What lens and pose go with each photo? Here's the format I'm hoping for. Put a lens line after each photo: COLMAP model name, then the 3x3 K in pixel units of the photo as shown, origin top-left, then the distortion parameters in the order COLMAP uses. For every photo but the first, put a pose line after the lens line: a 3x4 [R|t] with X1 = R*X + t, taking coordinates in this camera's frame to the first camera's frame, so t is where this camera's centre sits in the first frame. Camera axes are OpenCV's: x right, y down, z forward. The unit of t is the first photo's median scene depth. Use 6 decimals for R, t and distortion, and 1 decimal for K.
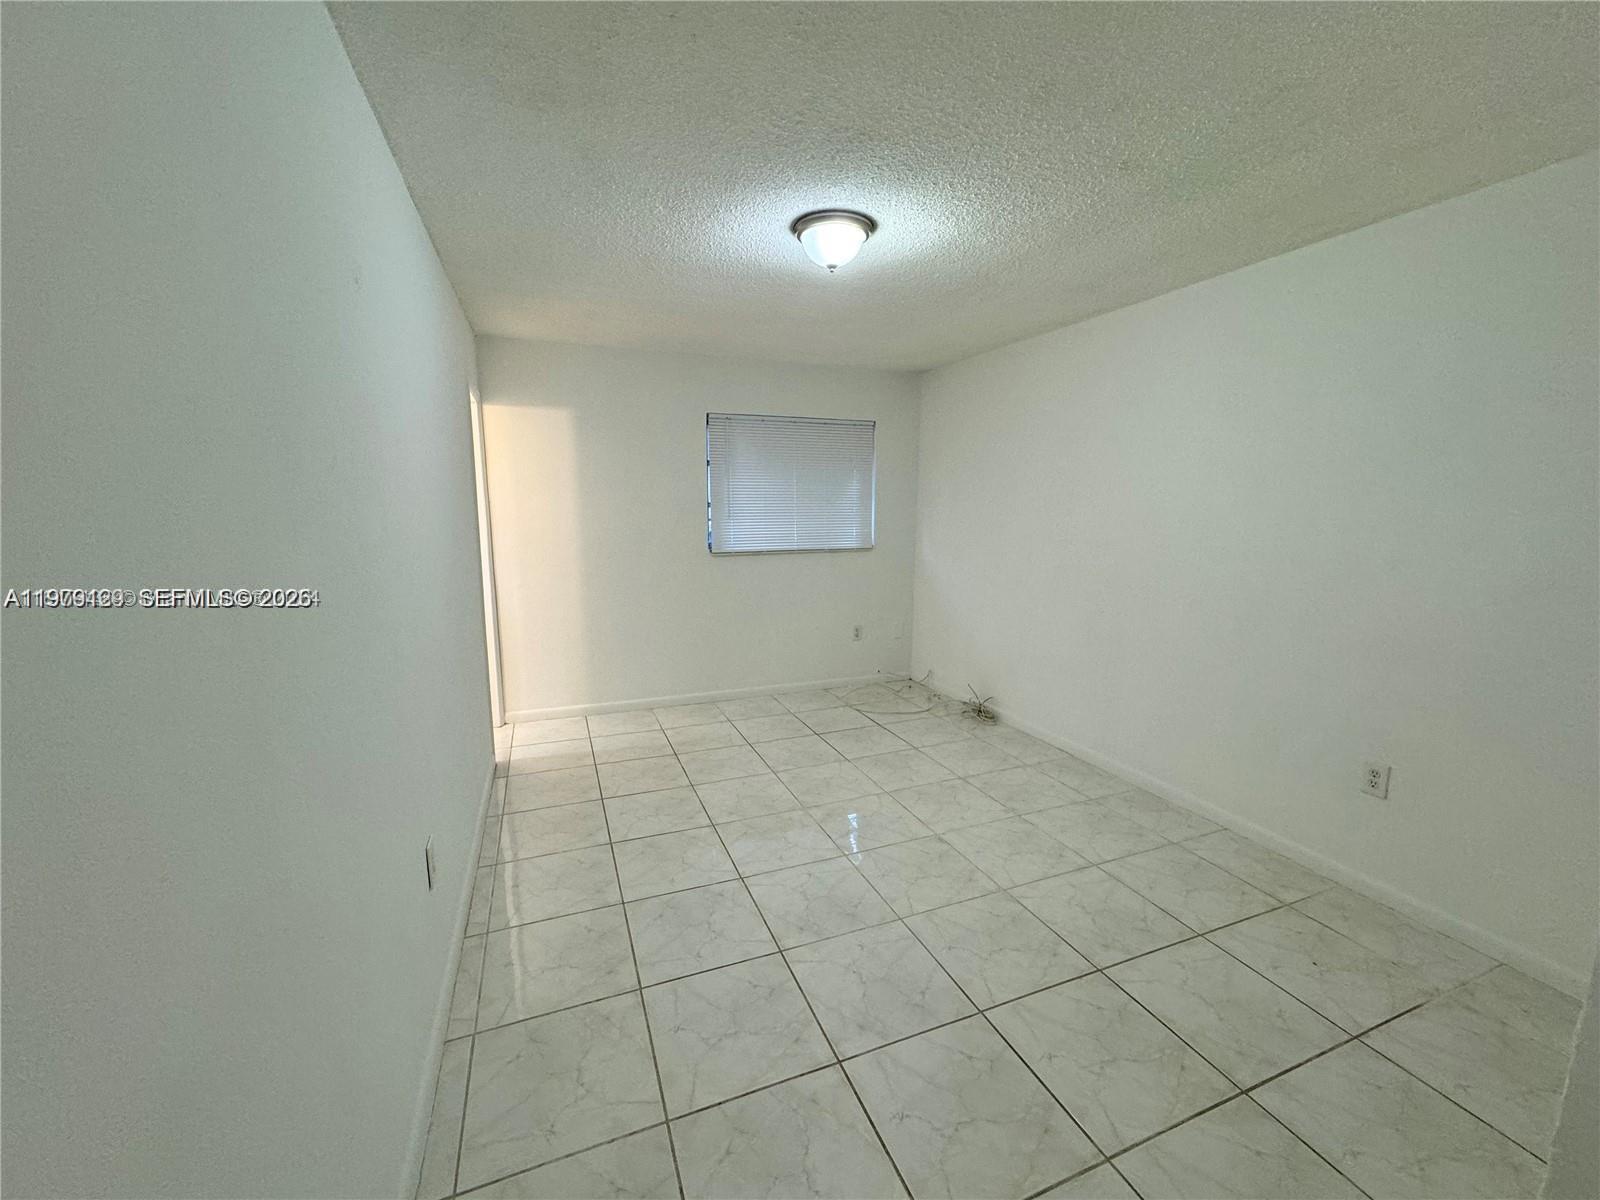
lens RADIAL K [[638.0, 0, 798.0], [0, 638.0, 599.4], [0, 0, 1]] dist [-0.001928, 0.000239]
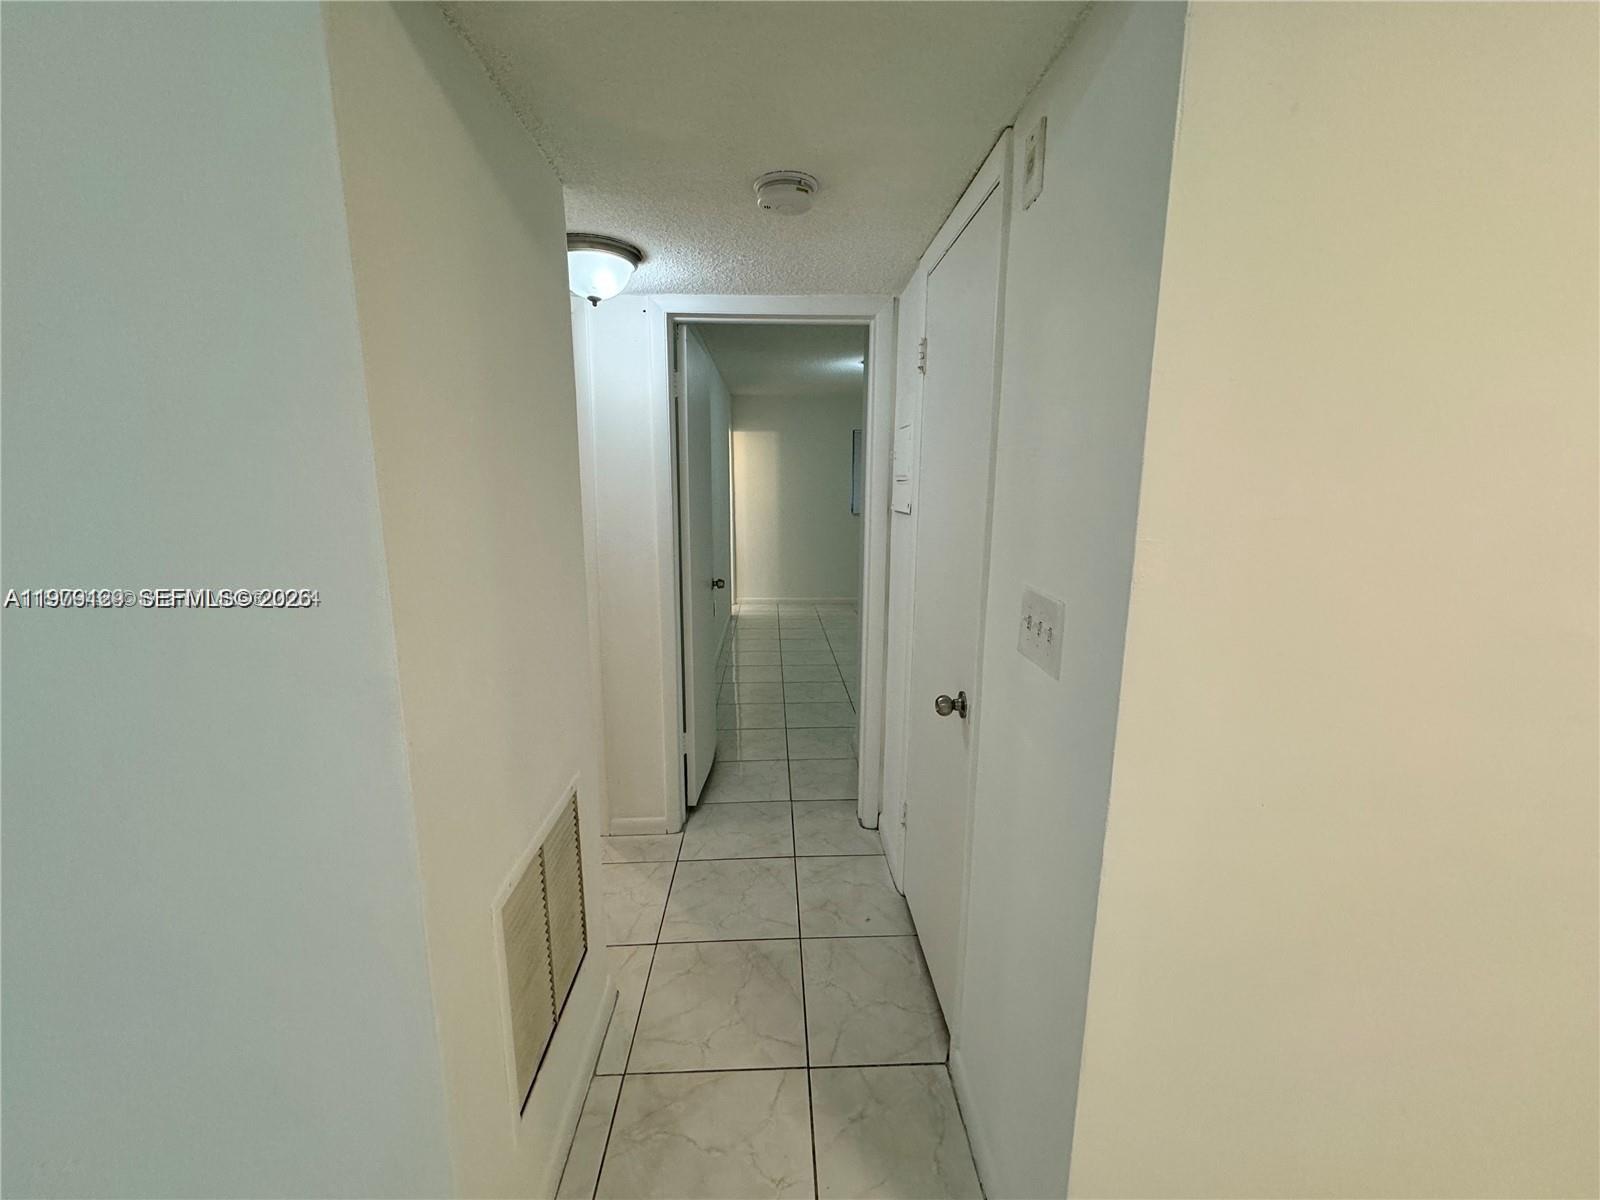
lens RADIAL K [[638.0, 0, 798.0], [0, 638.0, 599.4], [0, 0, 1]] dist [-0.001928, 0.000239]
pose [[0.945612, 0.057487, -0.320178, 0.335614], [-0.048507, 0.998175, 0.035958, 0.118460], [0.321661, -0.018472, 0.946675, -0.768293]]
